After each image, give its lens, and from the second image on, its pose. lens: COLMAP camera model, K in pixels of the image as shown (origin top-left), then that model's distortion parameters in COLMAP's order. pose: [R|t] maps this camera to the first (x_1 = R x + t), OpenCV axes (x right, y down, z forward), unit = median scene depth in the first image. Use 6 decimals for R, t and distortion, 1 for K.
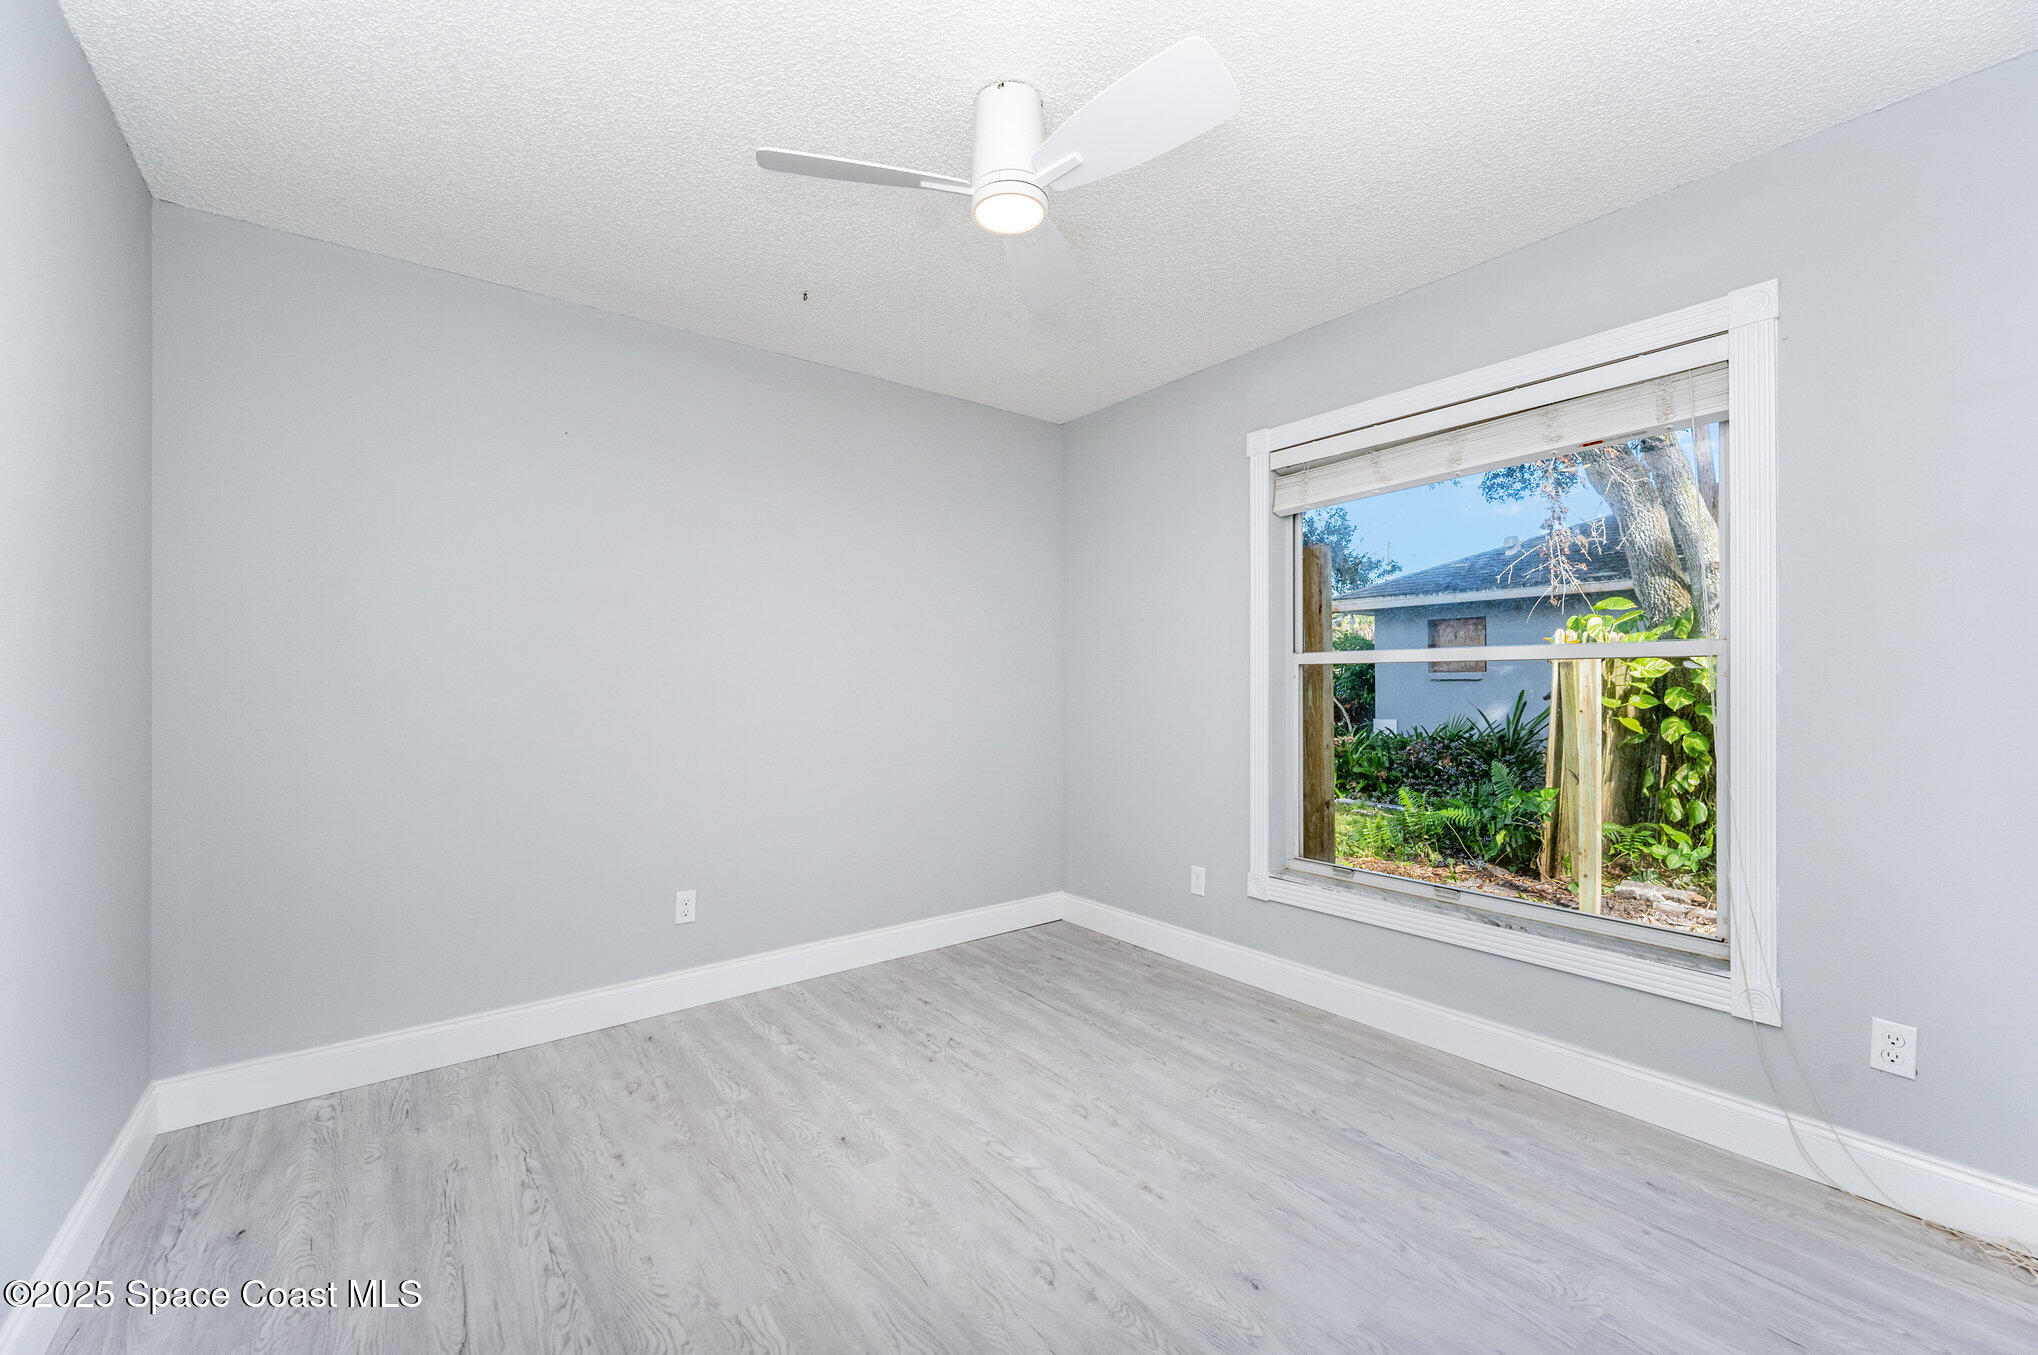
lens RADIAL K [[823.8, 0, 1014.7], [0, 823.8, 687.4], [0, 0, 1]] dist [0.001069, 0.000401]
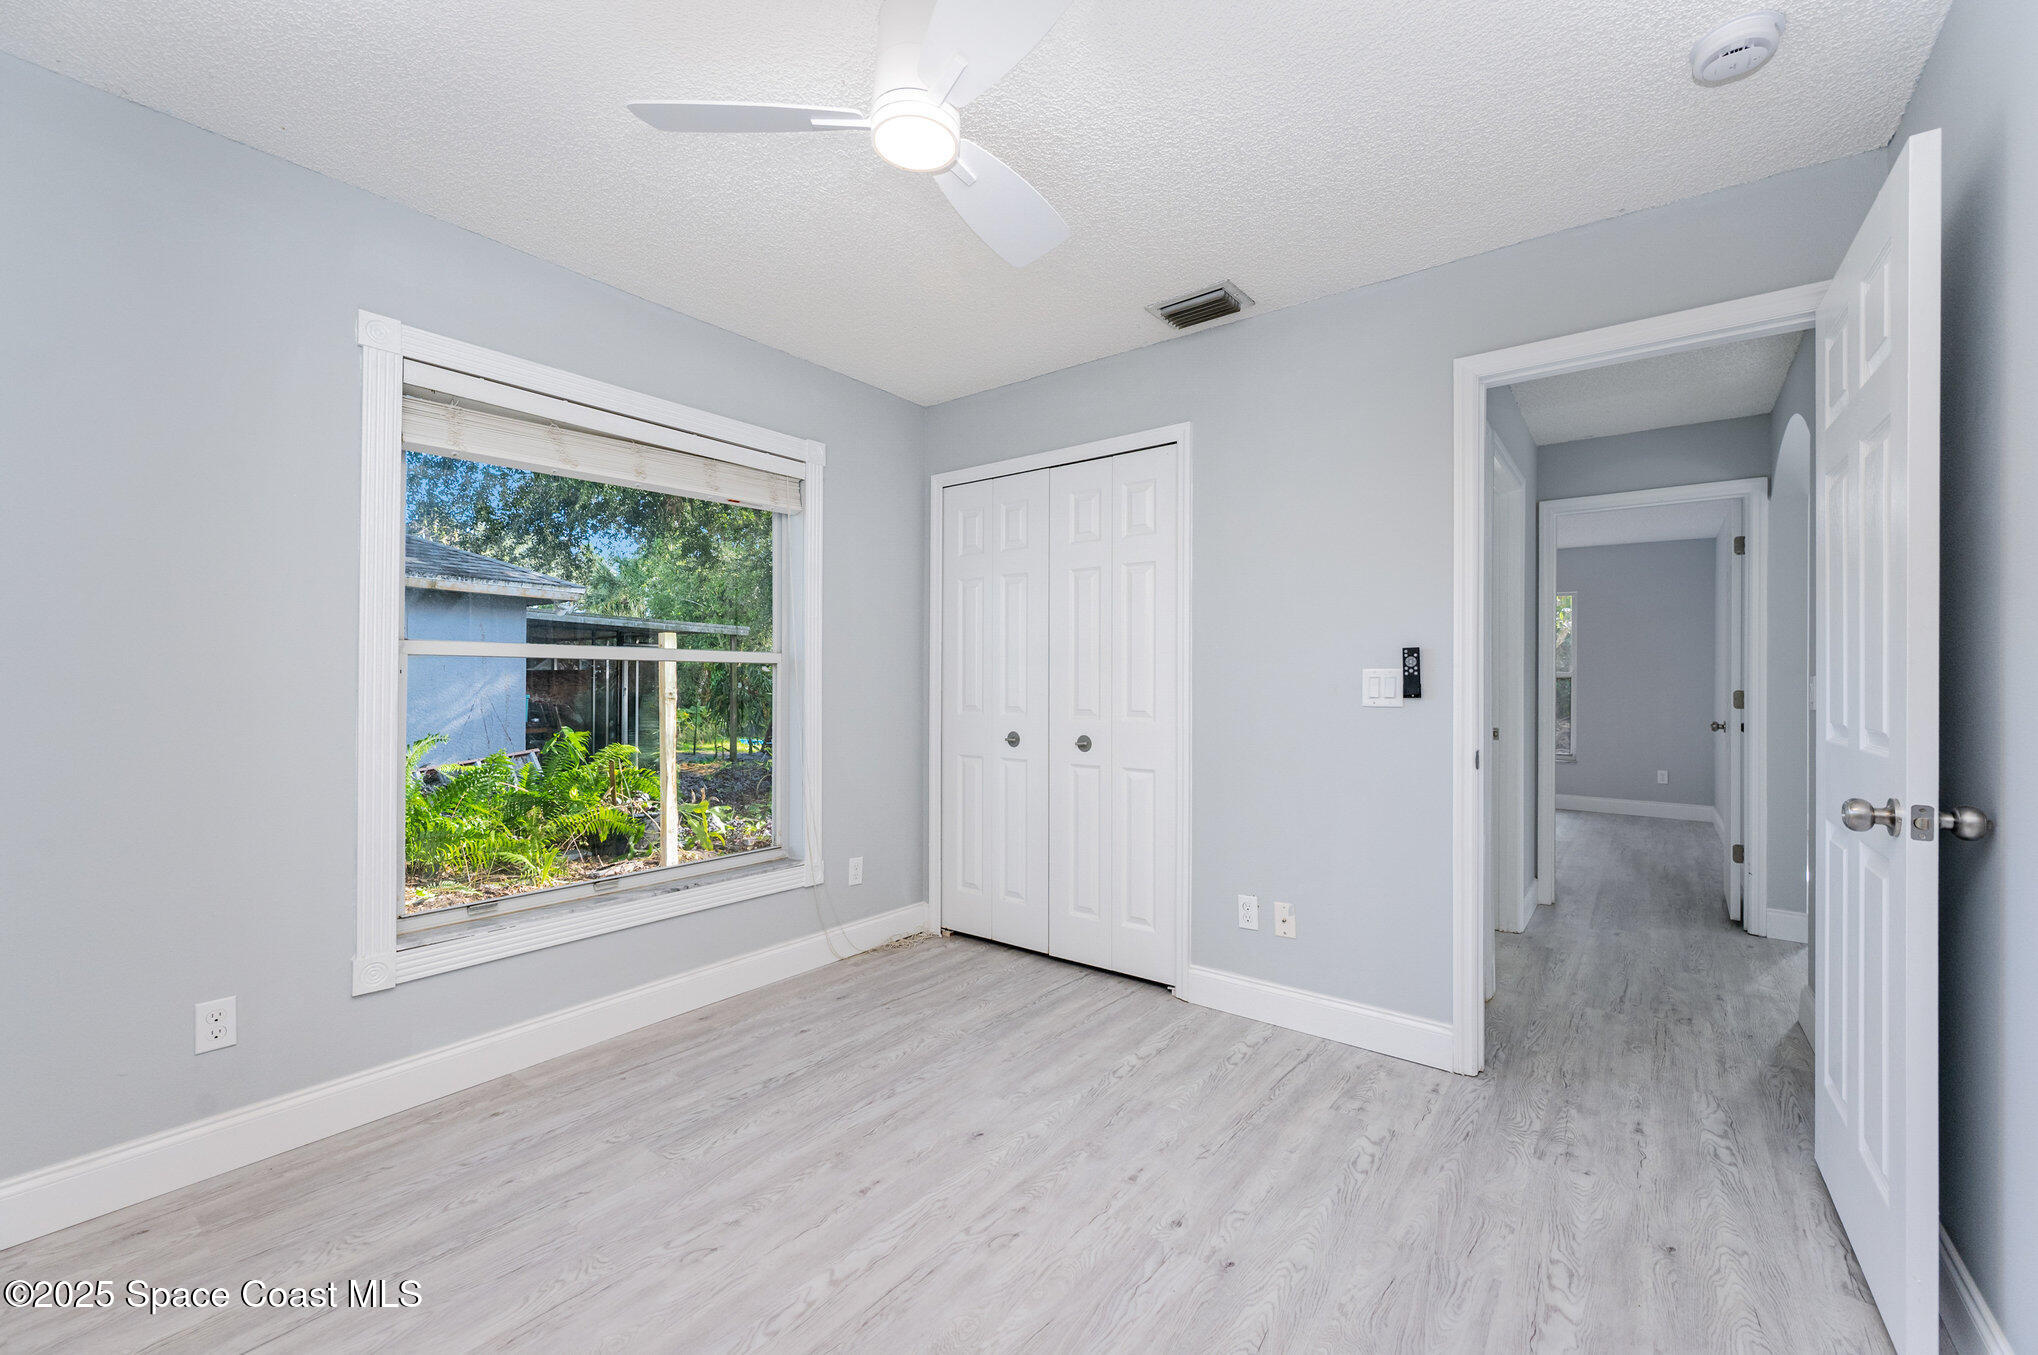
lens RADIAL K [[823.8, 0, 1028.5], [0, 823.8, 681.6], [0, 0, 1]] dist [0.001069, 0.000401]
pose [[-0.271197, -0.001415, 0.962523, -0.665866], [-0.000383, 0.999999, 0.001362, -0.005730], [-0.962524, 0.000001, -0.271198, 0.846850]]
